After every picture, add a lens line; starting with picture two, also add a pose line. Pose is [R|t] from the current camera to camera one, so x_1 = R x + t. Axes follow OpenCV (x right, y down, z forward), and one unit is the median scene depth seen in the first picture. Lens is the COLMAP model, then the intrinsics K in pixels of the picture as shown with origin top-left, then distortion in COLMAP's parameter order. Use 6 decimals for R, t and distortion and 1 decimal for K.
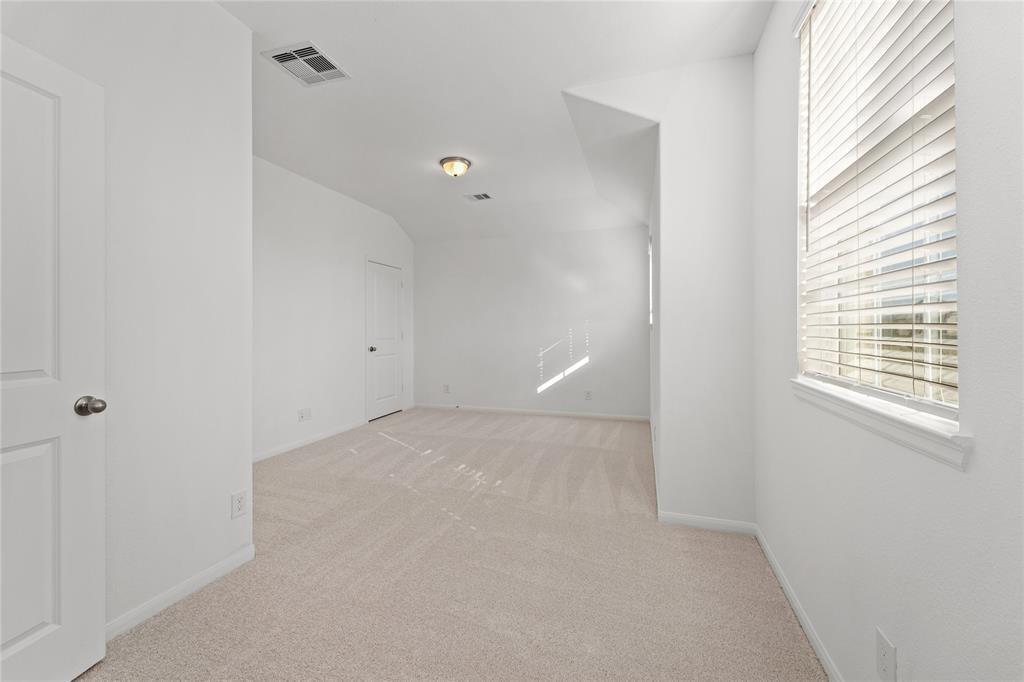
lens RADIAL K [[413.6, 0, 504.4], [0, 413.6, 327.9], [0, 0, 1]] dist [-0.000346, 0.000210]
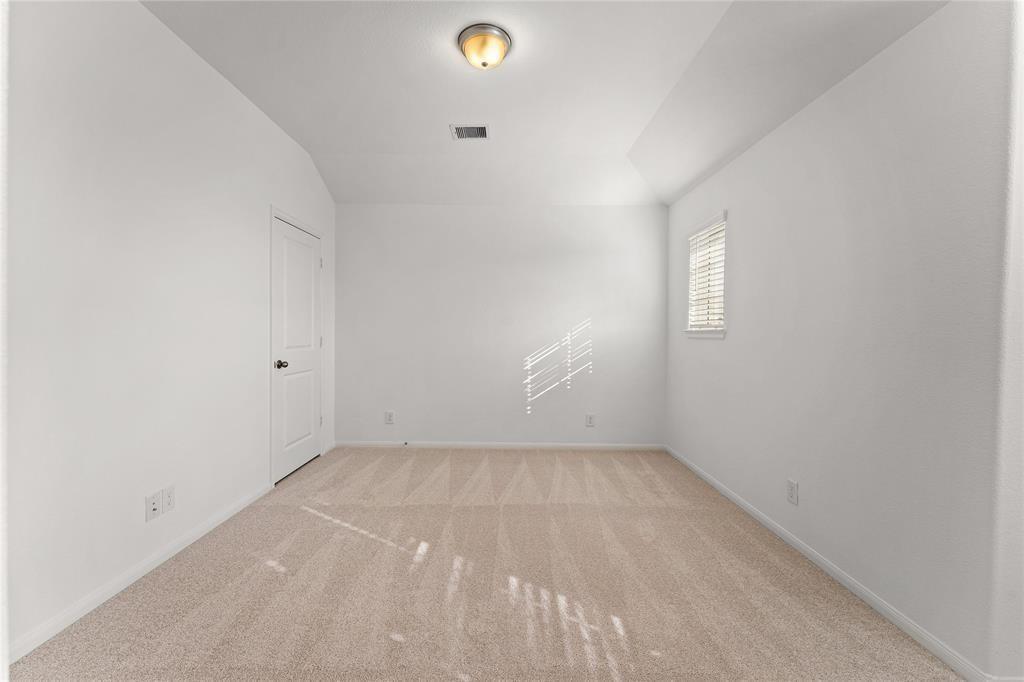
lens RADIAL K [[422.7, 0, 492.6], [0, 422.7, 330.9], [0, 0, 1]] dist [0.022073, 0.000131]
pose [[0.958894, 0.006182, 0.283698, -0.215187], [-0.008054, 0.999953, 0.005433, -0.003613], [-0.283651, -0.007494, 0.958898, 0.339928]]
